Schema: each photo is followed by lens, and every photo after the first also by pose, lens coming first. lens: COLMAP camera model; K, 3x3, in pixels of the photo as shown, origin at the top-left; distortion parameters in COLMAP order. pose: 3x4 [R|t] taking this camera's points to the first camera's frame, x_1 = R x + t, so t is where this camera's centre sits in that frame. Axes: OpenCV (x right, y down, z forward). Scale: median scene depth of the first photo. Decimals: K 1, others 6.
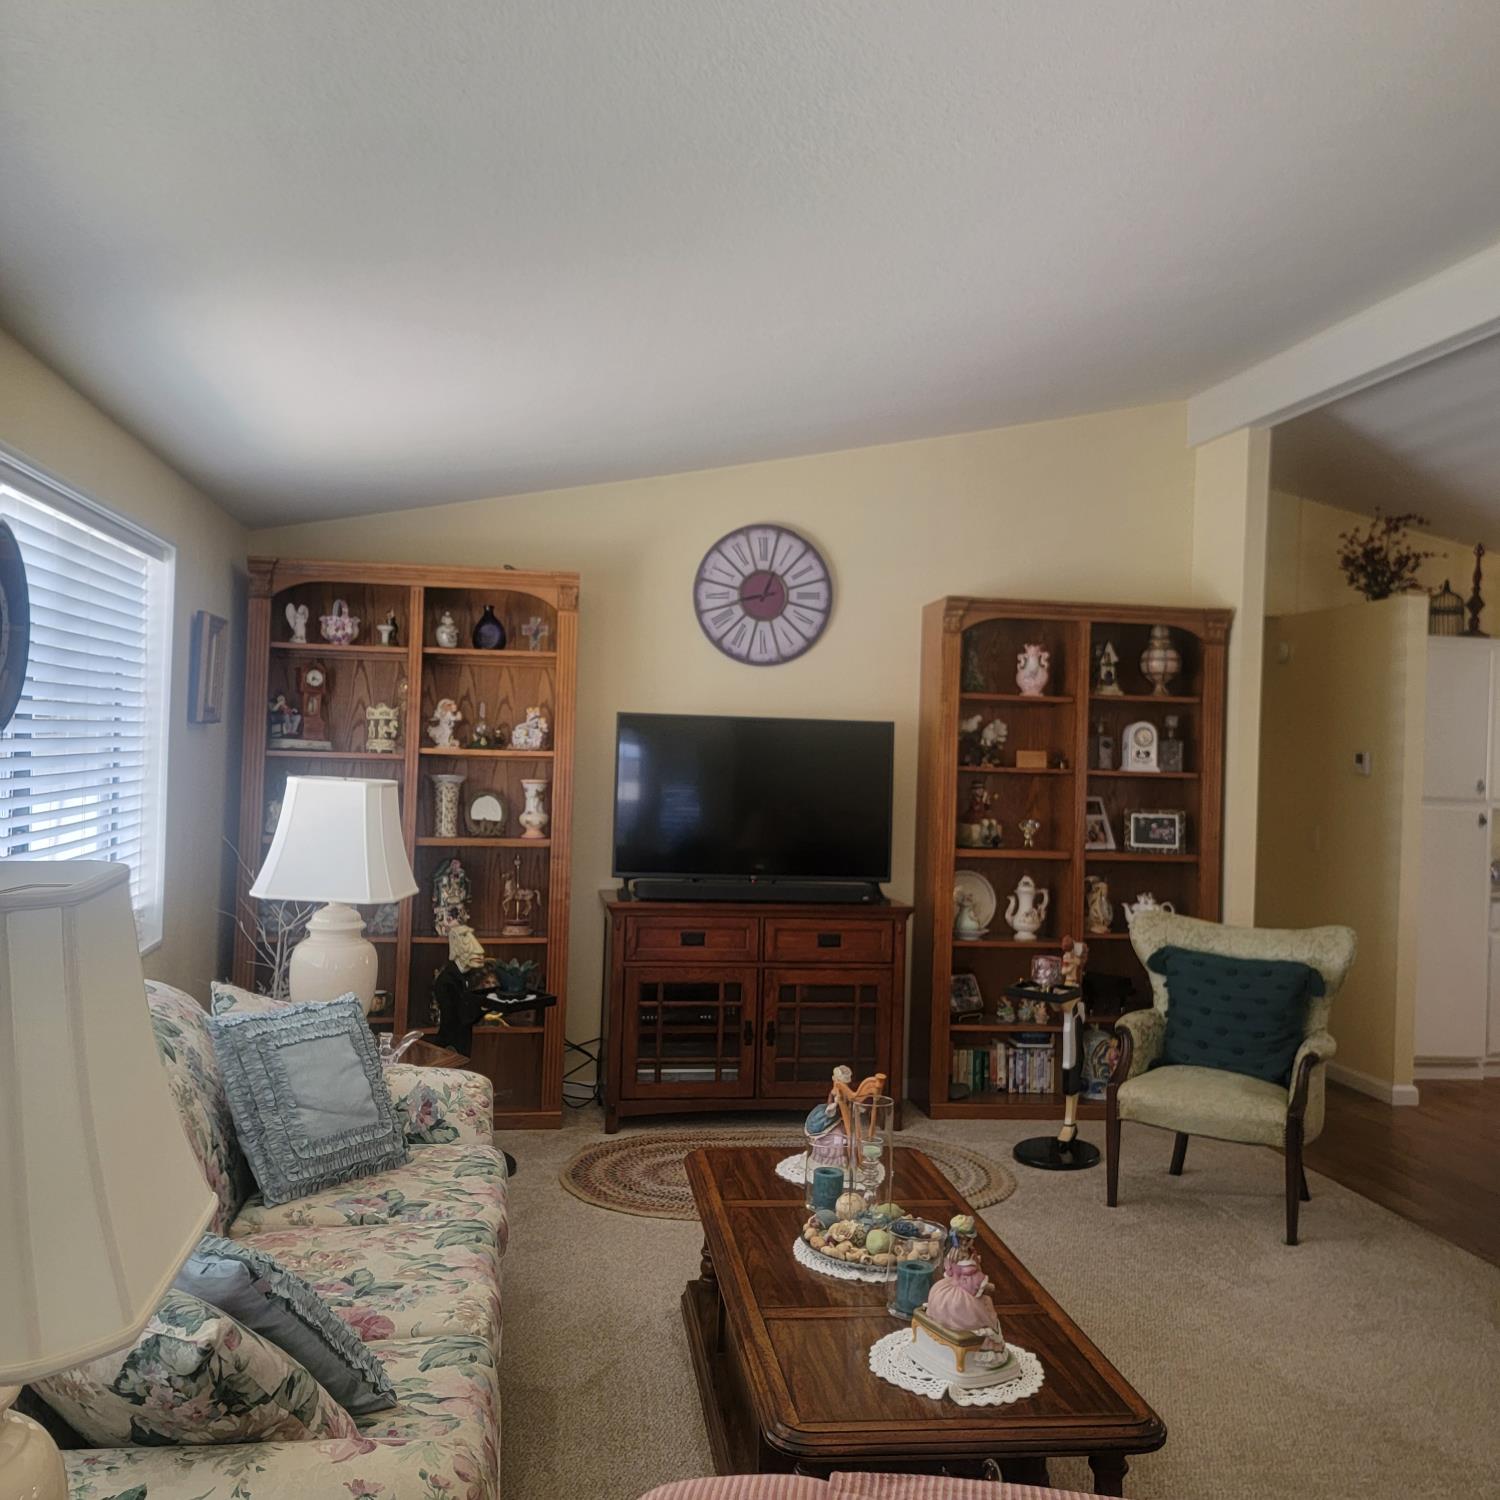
lens RADIAL K [[1388.8, 0, 750.0], [0, 1388.8, 750.0], [0, 0, 1]] dist [0.046908, -0.022535]
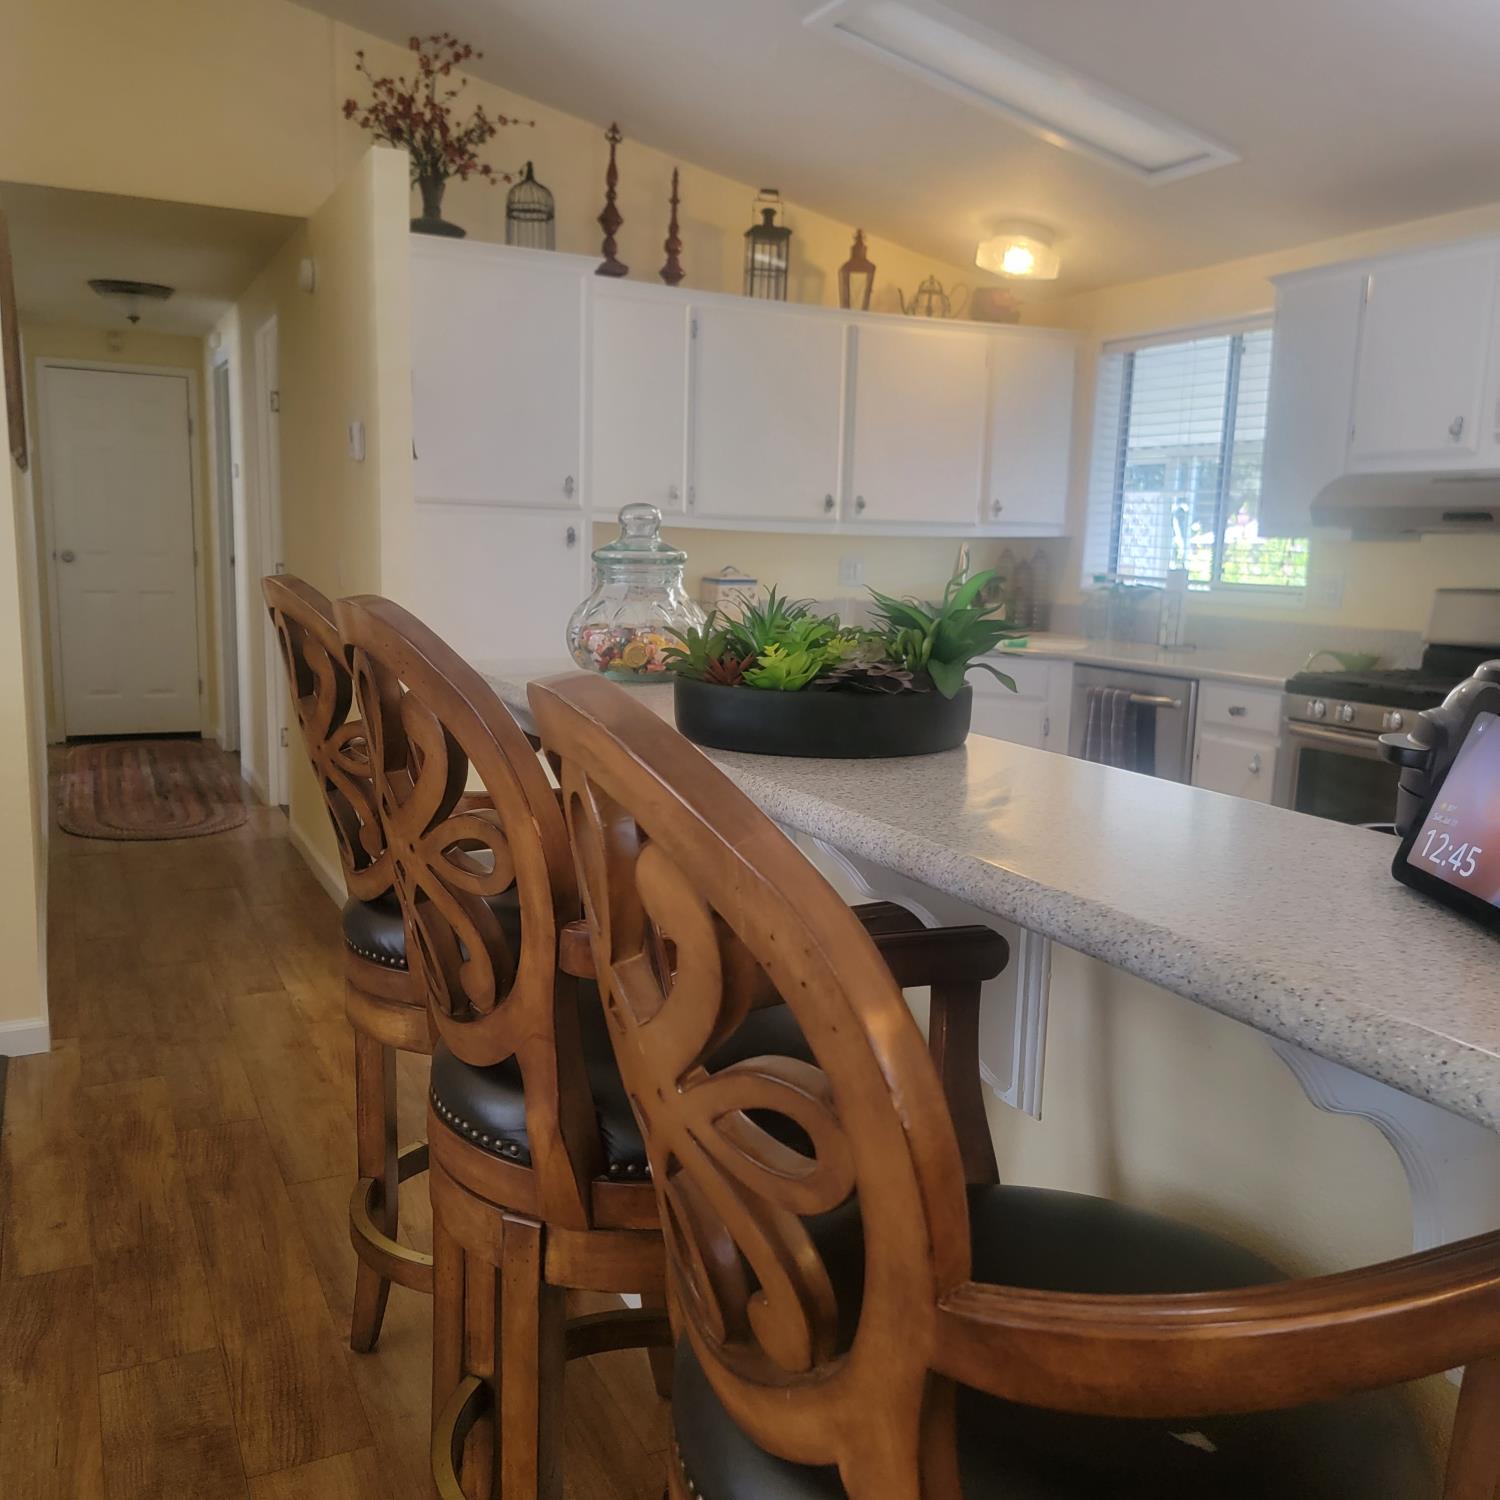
lens RADIAL K [[1388.8, 0, 750.0], [0, 1388.8, 750.0], [0, 0, 1]] dist [0.046908, -0.022535]
pose [[0.956523, -0.049172, 0.287481, 0.392282], [-0.000007, 0.985681, 0.168620, 0.036909], [-0.291656, -0.161291, 0.942826, 0.316367]]
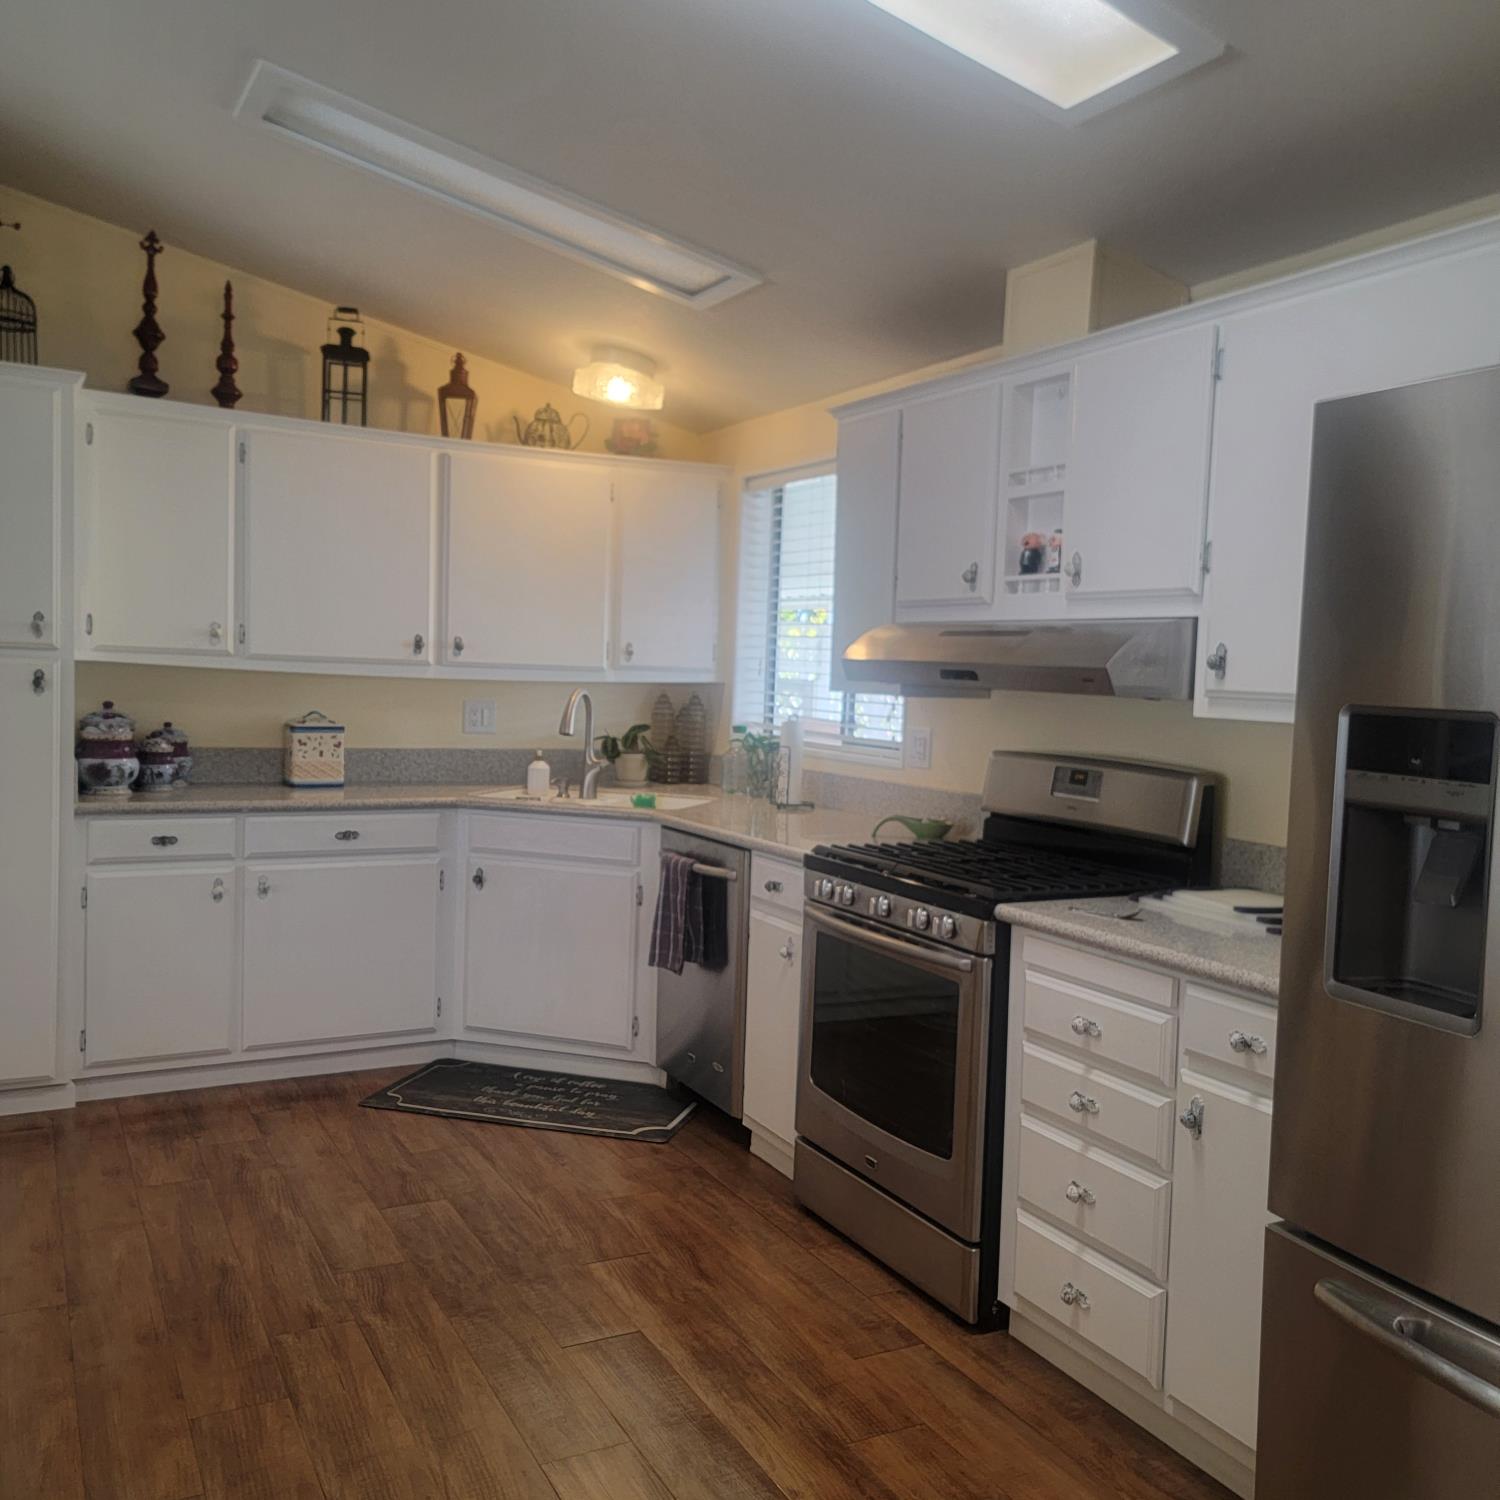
lens RADIAL K [[1388.8, 0, 750.0], [0, 1388.8, 750.0], [0, 0, 1]] dist [0.046908, -0.022535]
pose [[0.946176, -0.015138, 0.323298, 0.591527], [-0.010067, 0.997046, 0.076147, 0.030139], [-0.323496, -0.075303, 0.943229, 0.335766]]
